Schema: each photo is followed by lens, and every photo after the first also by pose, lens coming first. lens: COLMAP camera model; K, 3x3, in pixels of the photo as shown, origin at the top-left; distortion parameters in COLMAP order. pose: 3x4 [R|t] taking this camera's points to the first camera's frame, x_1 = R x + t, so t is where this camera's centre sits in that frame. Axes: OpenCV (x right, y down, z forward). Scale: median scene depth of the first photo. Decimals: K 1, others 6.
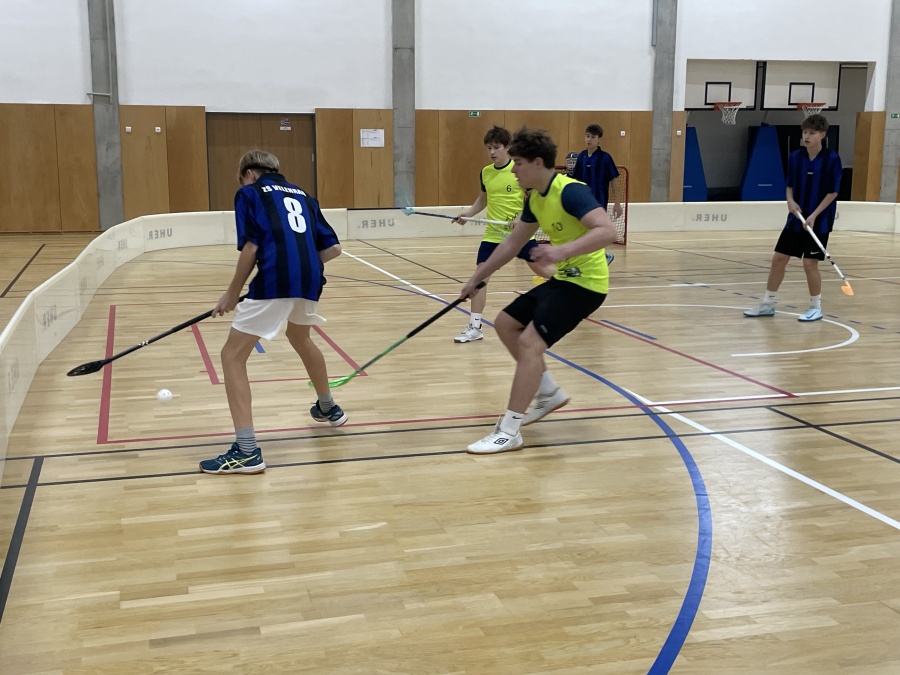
lens RADIAL K [[1106.3, 0, 450.0], [0, 1106.3, 337.5], [0, 0, 1]] dist [0.131736, -0.005044]
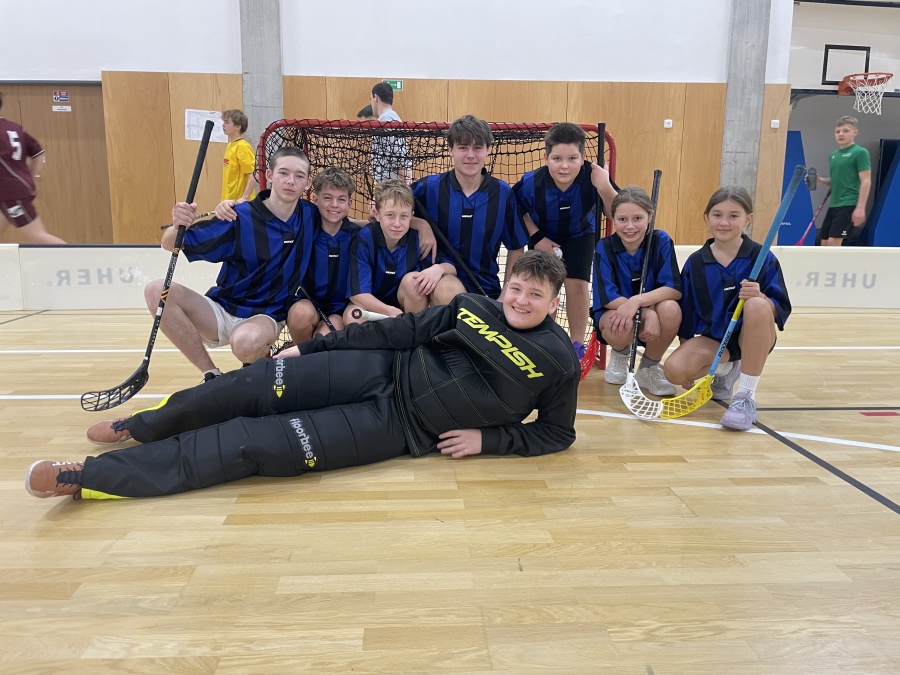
lens RADIAL K [[679.7, 0, 450.5], [0, 679.7, 321.3], [0, 0, 1]] dist [0.092147, -0.116248]
pose [[0.977653, 0.041042, -0.206179, 0.127167], [-0.044290, 0.998956, -0.011160, -0.077513], [0.205505, 0.020043, 0.978451, 0.660183]]
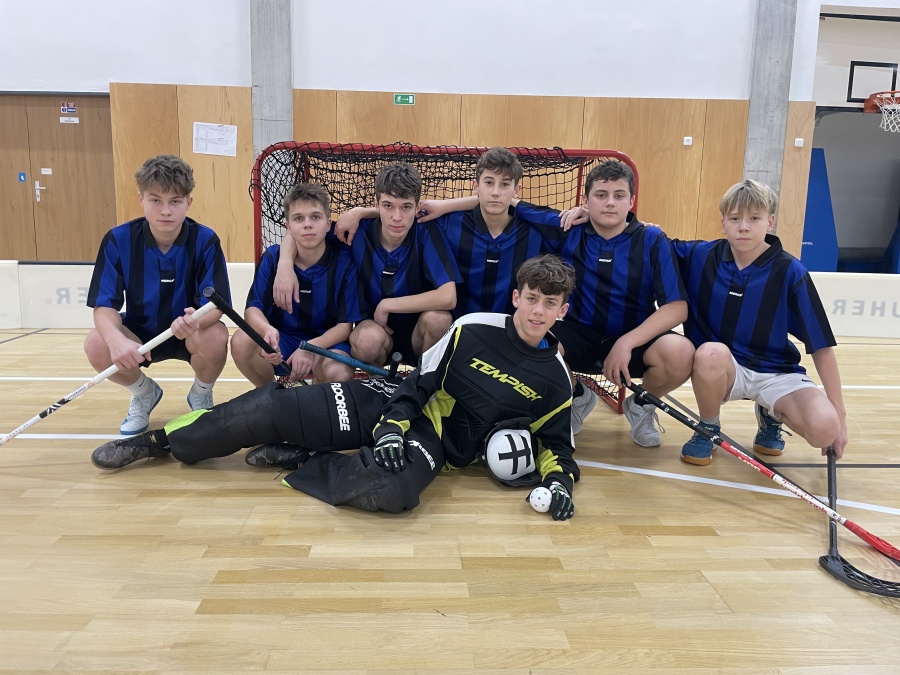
lens RADIAL K [[679.7, 0, 450.5], [0, 679.7, 321.3], [0, 0, 1]] dist [0.092147, -0.116248]
pose [[0.973410, 0.052584, -0.222950, 0.125519], [-0.058700, 0.998057, -0.020888, -0.084085], [0.221419, 0.033419, 0.974606, 0.669492]]
